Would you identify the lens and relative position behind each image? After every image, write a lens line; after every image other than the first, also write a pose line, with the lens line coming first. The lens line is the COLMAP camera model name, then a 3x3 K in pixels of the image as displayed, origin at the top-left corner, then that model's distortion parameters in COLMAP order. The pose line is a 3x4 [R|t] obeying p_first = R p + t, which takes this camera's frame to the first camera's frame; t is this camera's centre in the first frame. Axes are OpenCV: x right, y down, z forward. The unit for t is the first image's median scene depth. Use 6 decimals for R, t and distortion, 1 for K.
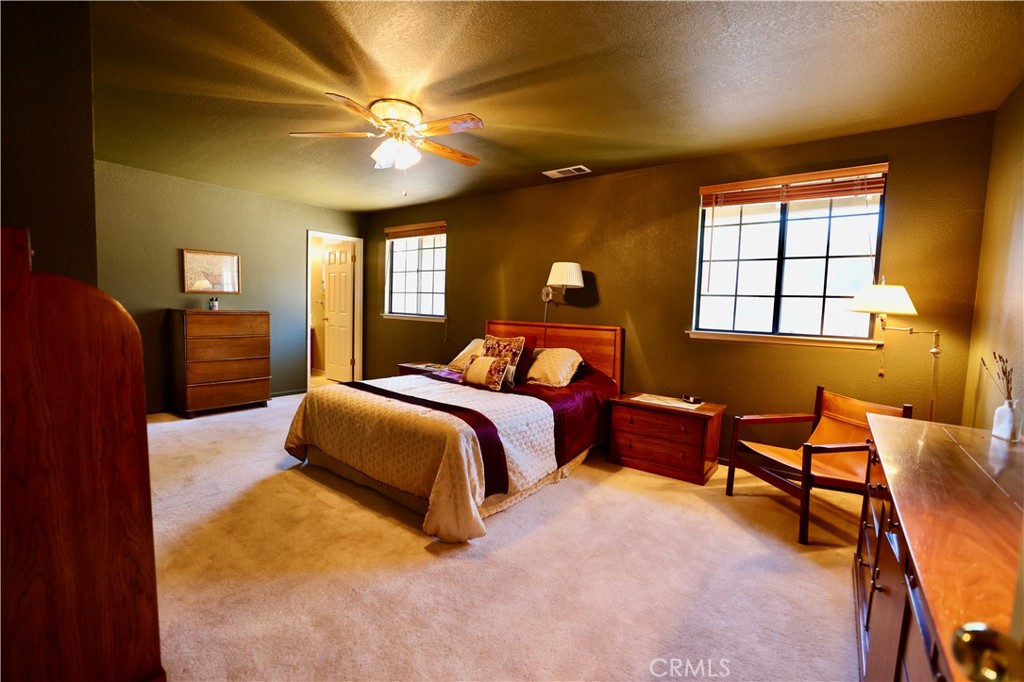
lens RADIAL K [[439.0, 0, 515.2], [0, 439.0, 341.7], [0, 0, 1]] dist [-0.024484, 0.004291]
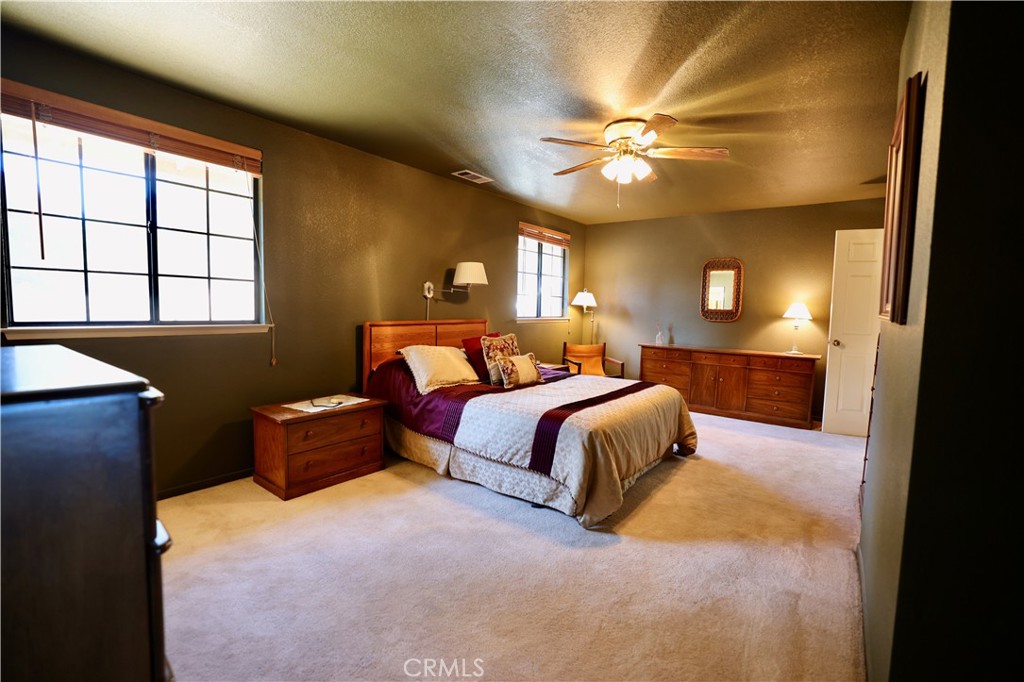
lens RADIAL K [[439.0, 0, 514.6], [0, 439.0, 340.0], [0, 0, 1]] dist [-0.024484, 0.004291]
pose [[0.011199, -0.110929, 0.993765, -0.883672], [0.053674, 0.992461, 0.110179, -0.096203], [-0.998496, 0.052105, 0.017069, 0.812200]]
